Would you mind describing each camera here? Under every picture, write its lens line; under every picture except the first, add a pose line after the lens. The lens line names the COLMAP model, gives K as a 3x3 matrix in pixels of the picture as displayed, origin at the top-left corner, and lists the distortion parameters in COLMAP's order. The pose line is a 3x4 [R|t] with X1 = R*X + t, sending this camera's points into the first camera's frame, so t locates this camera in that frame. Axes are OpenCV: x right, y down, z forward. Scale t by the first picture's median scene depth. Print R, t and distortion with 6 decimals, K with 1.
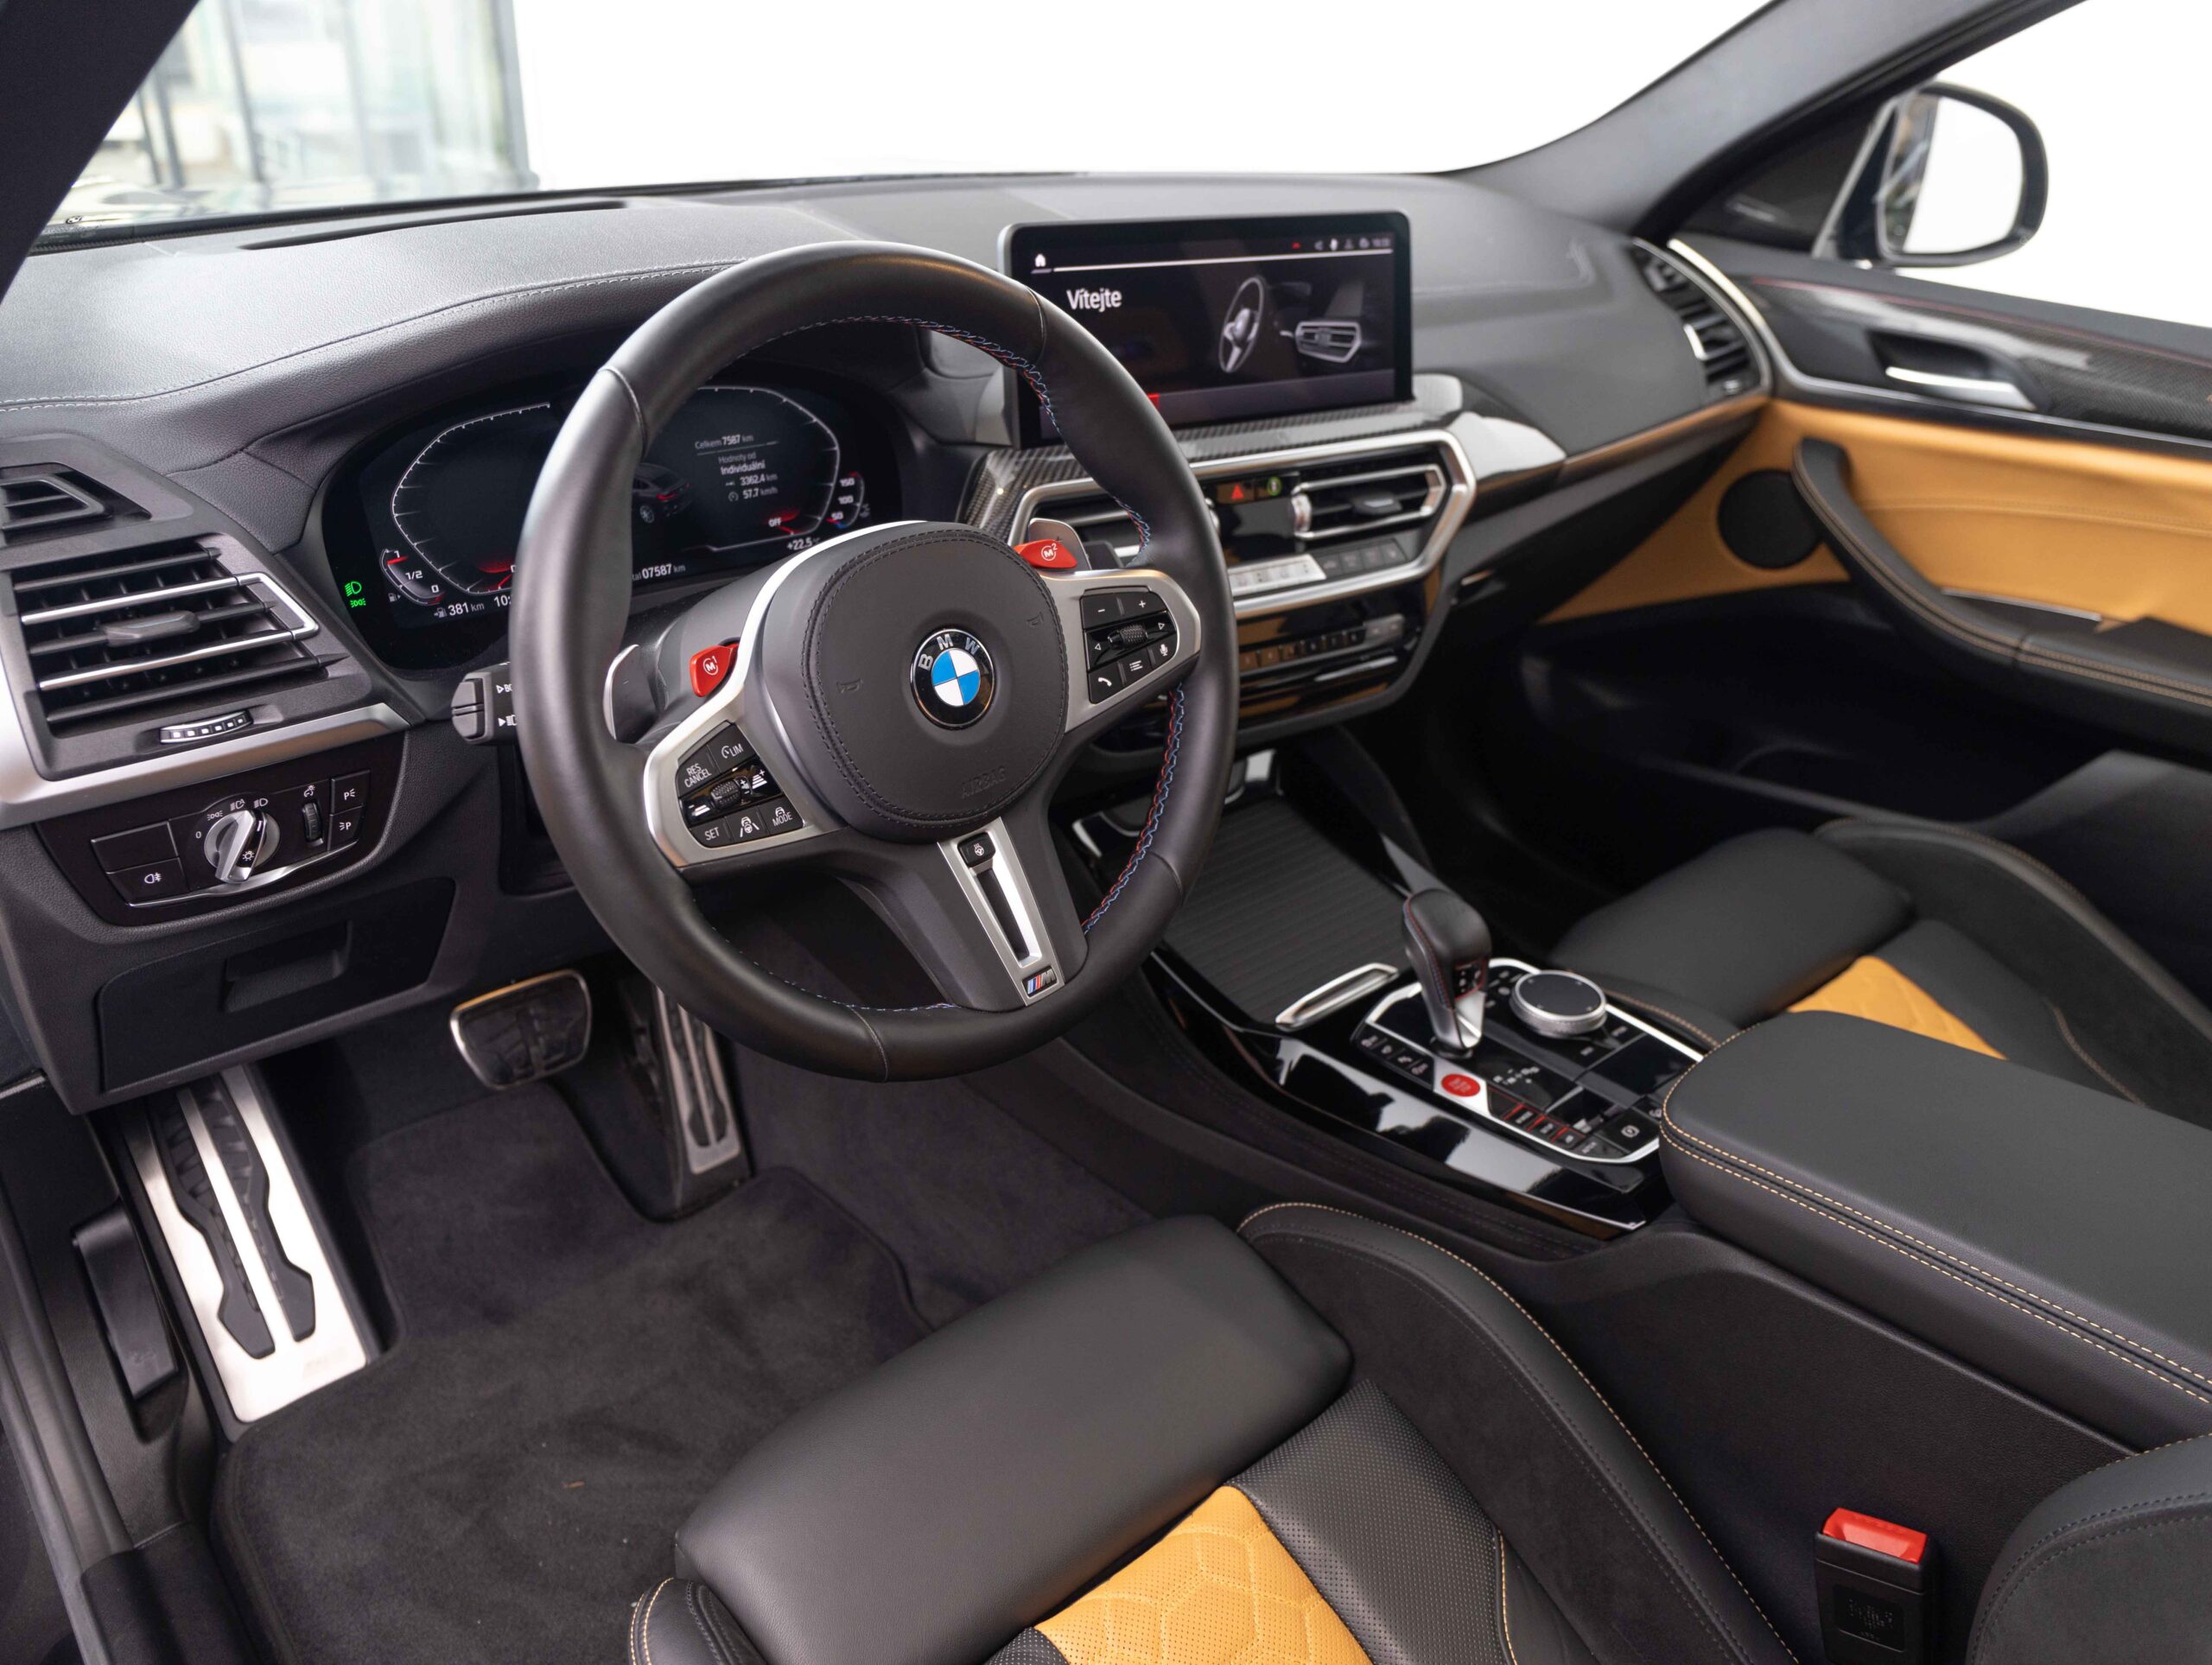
lens RADIAL K [[1582.4, 0, 1061.1], [0, 1582.4, 863.3], [0, 0, 1]] dist [0.009025, 0.024504]
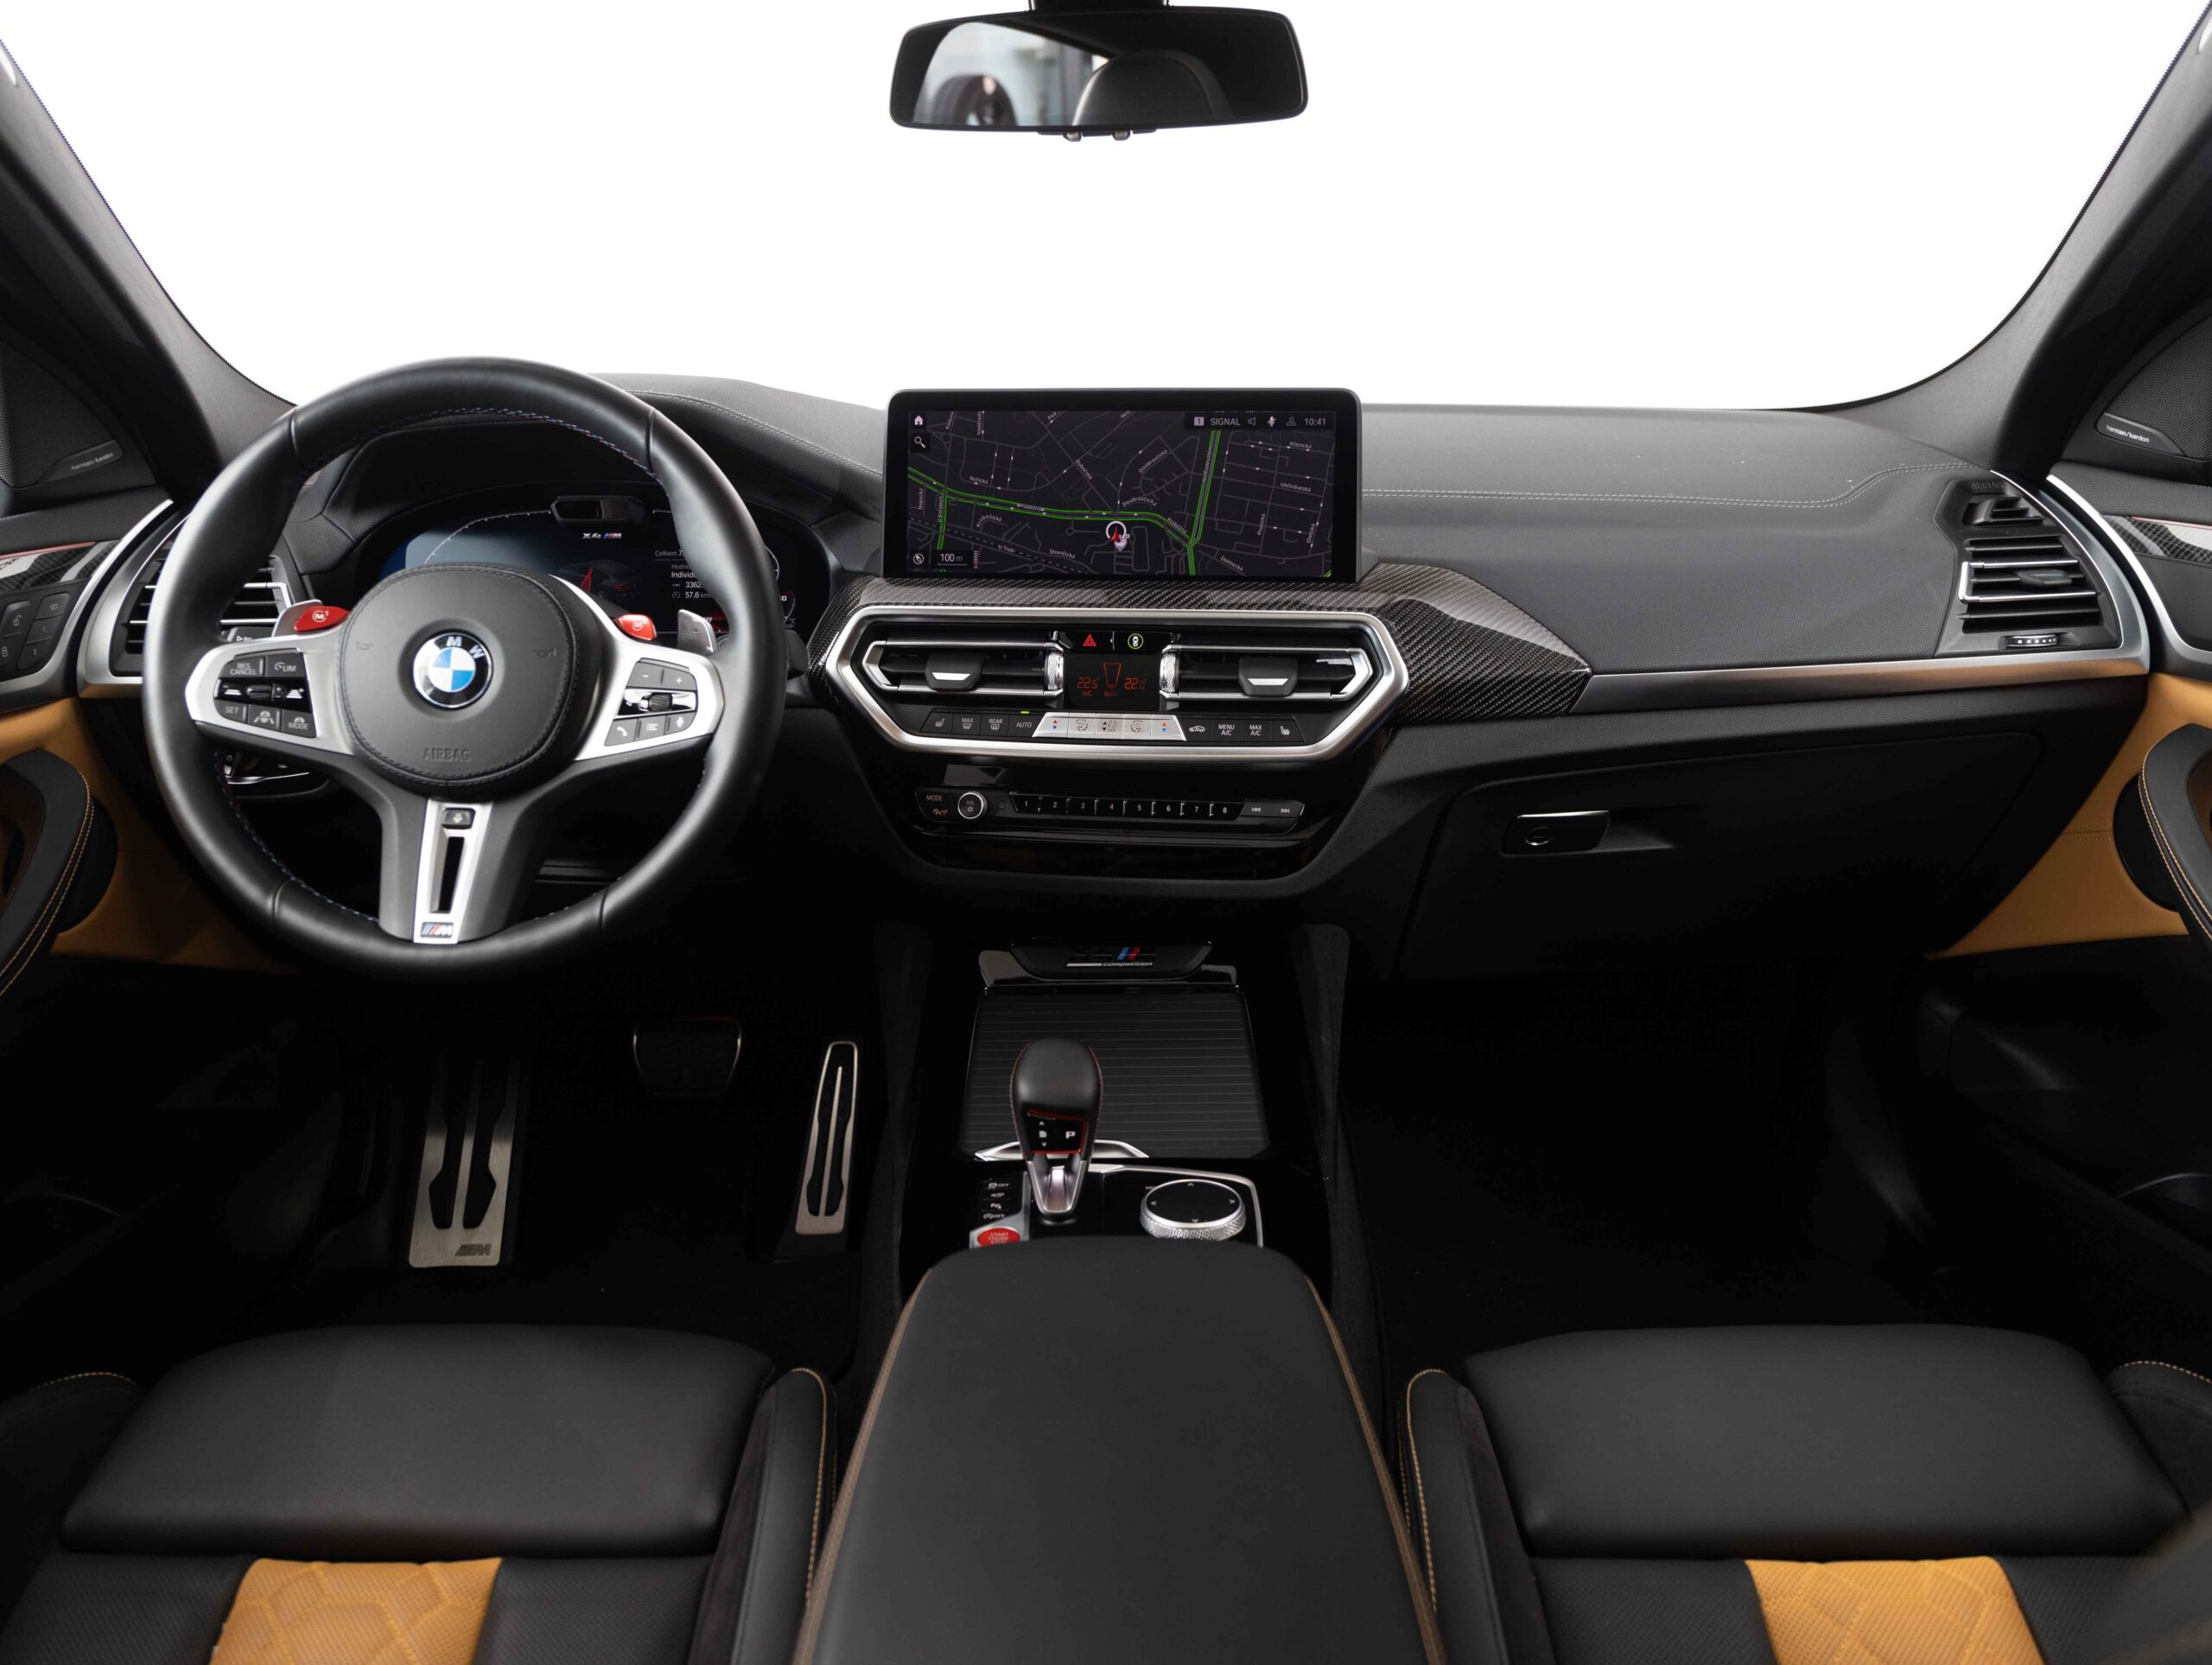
lens RADIAL K [[1582.4, 0, 1038.7], [0, 1582.4, 819.5], [0, 0, 1]] dist [0.009025, 0.024504]
pose [[0.751128, 0.141528, -0.644807, 0.839119], [-0.287274, 0.949493, -0.126239, 0.015570], [0.594373, 0.280058, 0.753849, 0.262849]]
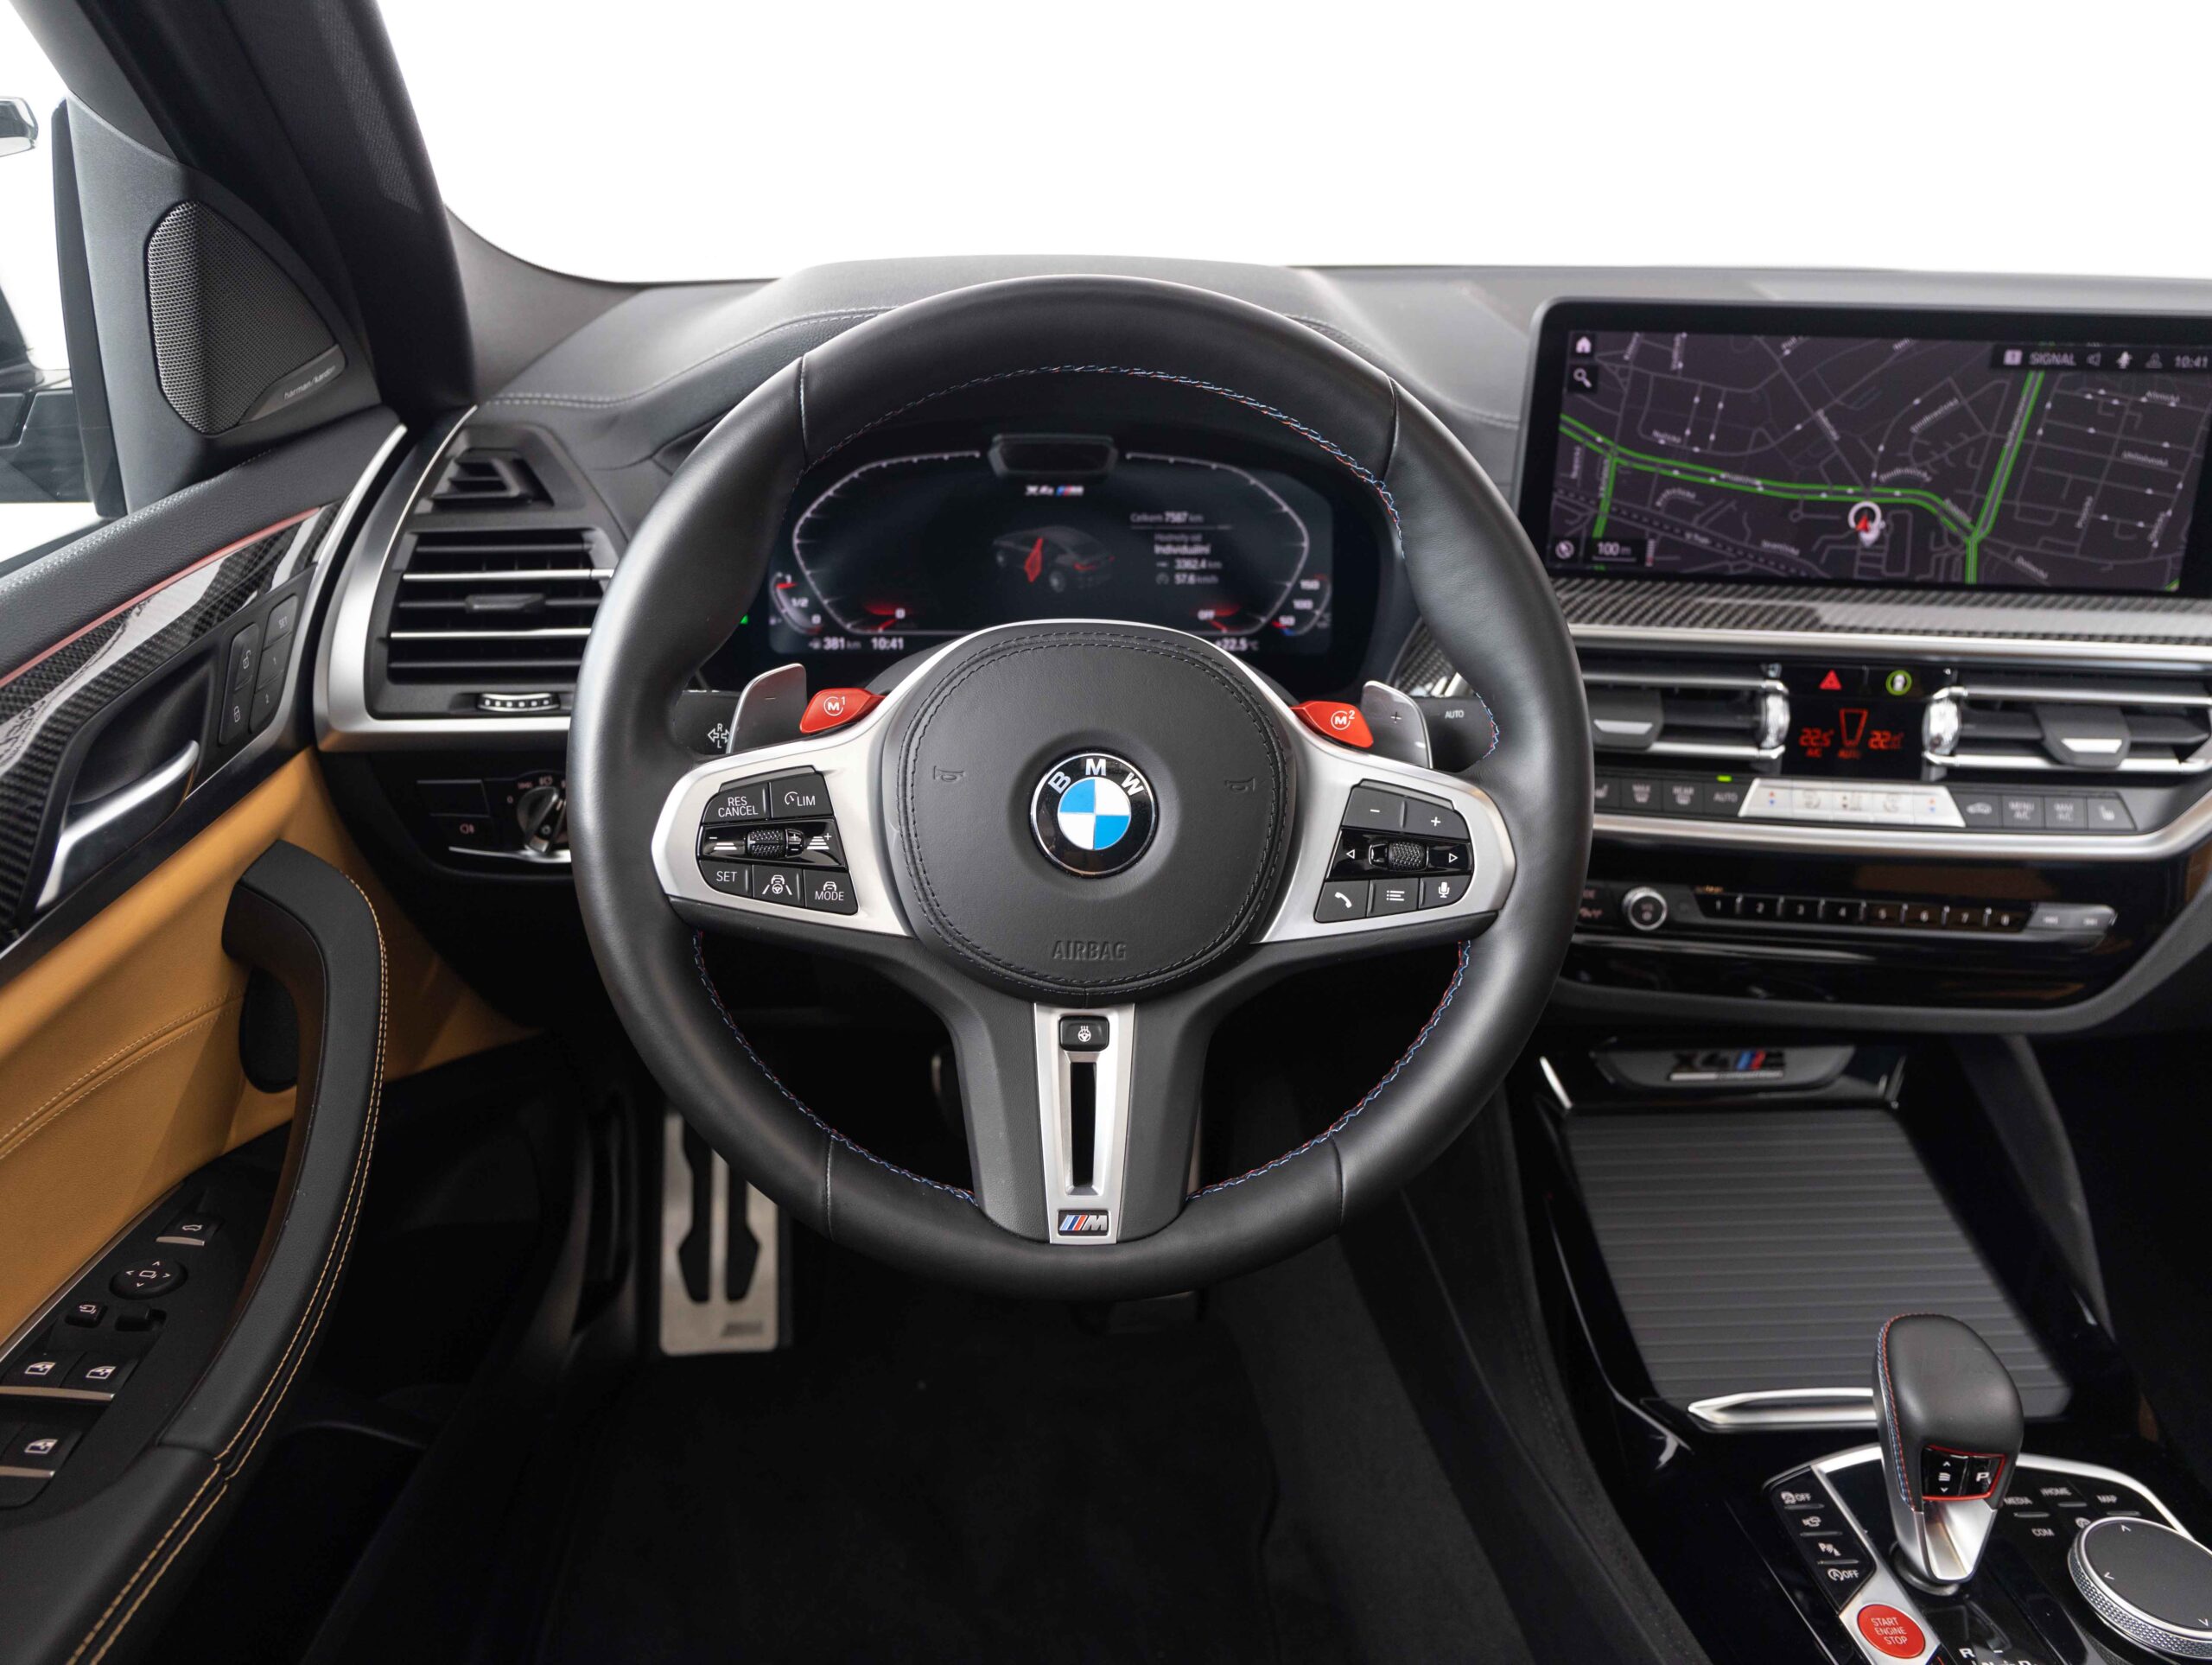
lens RADIAL K [[1582.4, 0, 1098.6], [0, 1582.4, 844.3], [0, 0, 1]] dist [0.009025, 0.024504]
pose [[0.807084, 0.234999, -0.541656, 0.276081], [-0.277757, 0.960647, 0.002913, -0.079567], [0.521025, 0.148098, 0.840595, 0.251727]]
